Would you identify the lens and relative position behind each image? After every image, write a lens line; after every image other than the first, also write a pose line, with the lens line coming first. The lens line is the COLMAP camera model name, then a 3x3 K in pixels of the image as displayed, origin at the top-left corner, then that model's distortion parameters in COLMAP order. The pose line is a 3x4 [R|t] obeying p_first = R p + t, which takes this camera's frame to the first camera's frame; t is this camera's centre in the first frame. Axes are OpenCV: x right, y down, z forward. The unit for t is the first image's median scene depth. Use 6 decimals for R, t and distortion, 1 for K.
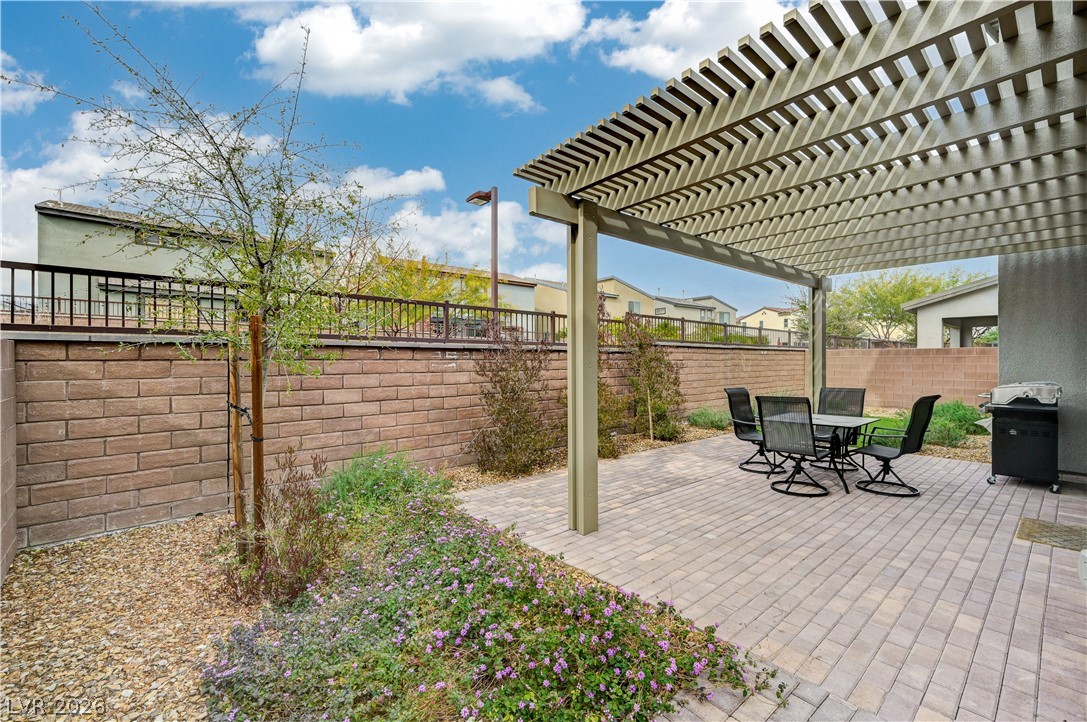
lens RADIAL K [[447.2, 0, 543.5], [0, 447.2, 361.0], [0, 0, 1]] dist [0.002347, 0.000044]
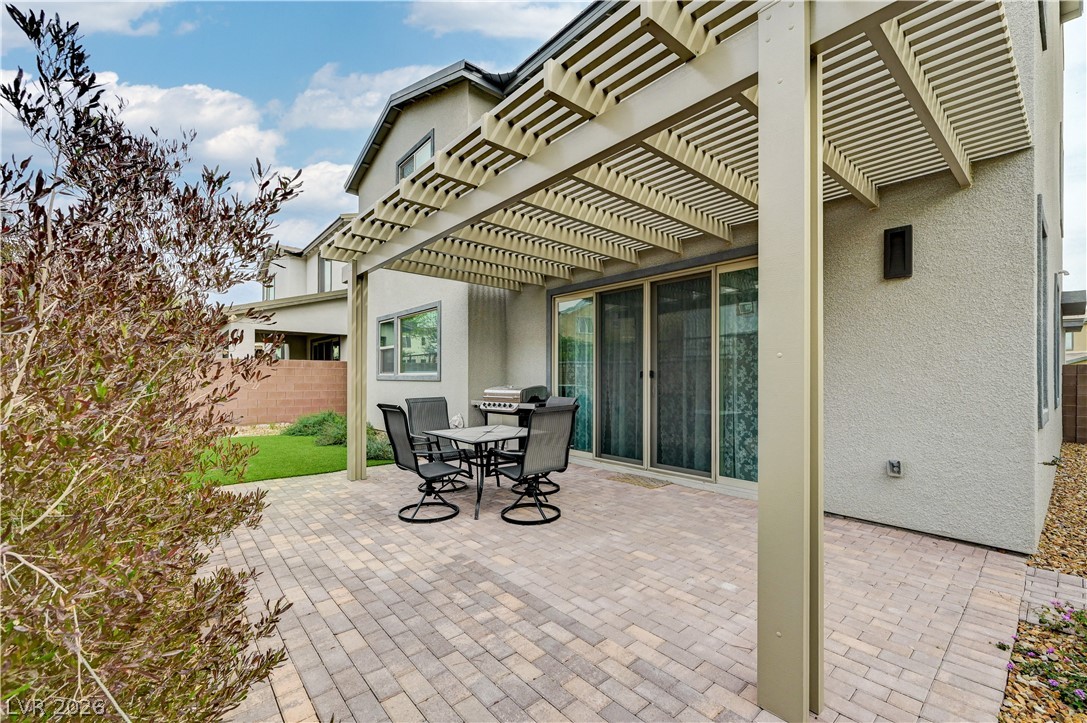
lens RADIAL K [[447.2, 0, 543.5], [0, 447.2, 361.5], [0, 0, 1]] dist [0.002347, 0.000044]
pose [[-0.005796, 0.036447, 0.999319, -0.262783], [-0.003167, 0.999330, -0.036466, 0.018728], [-0.999978, -0.003376, -0.005677, 0.838398]]
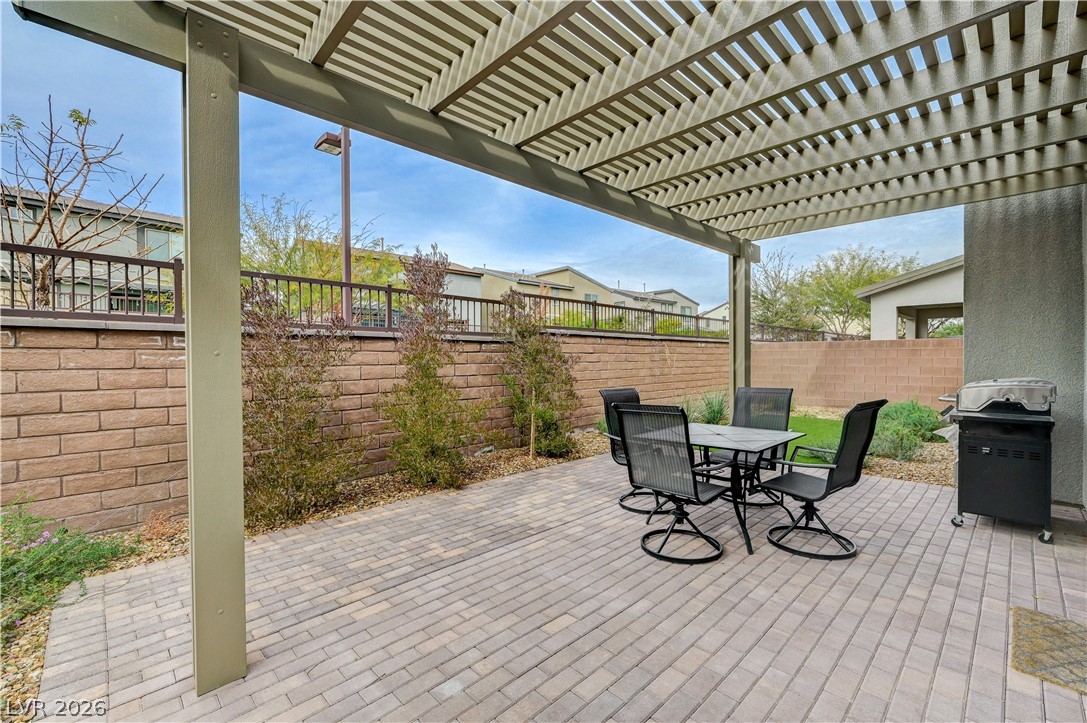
lens RADIAL K [[462.0, 0, 543.5], [0, 462.0, 361.5], [0, 0, 1]] dist [0.001721, 0.000436]
pose [[0.997424, -0.002967, 0.071667, 0.278388], [0.002451, 0.999970, 0.007298, 0.011845], [-0.071687, -0.007103, 0.997402, 0.299363]]
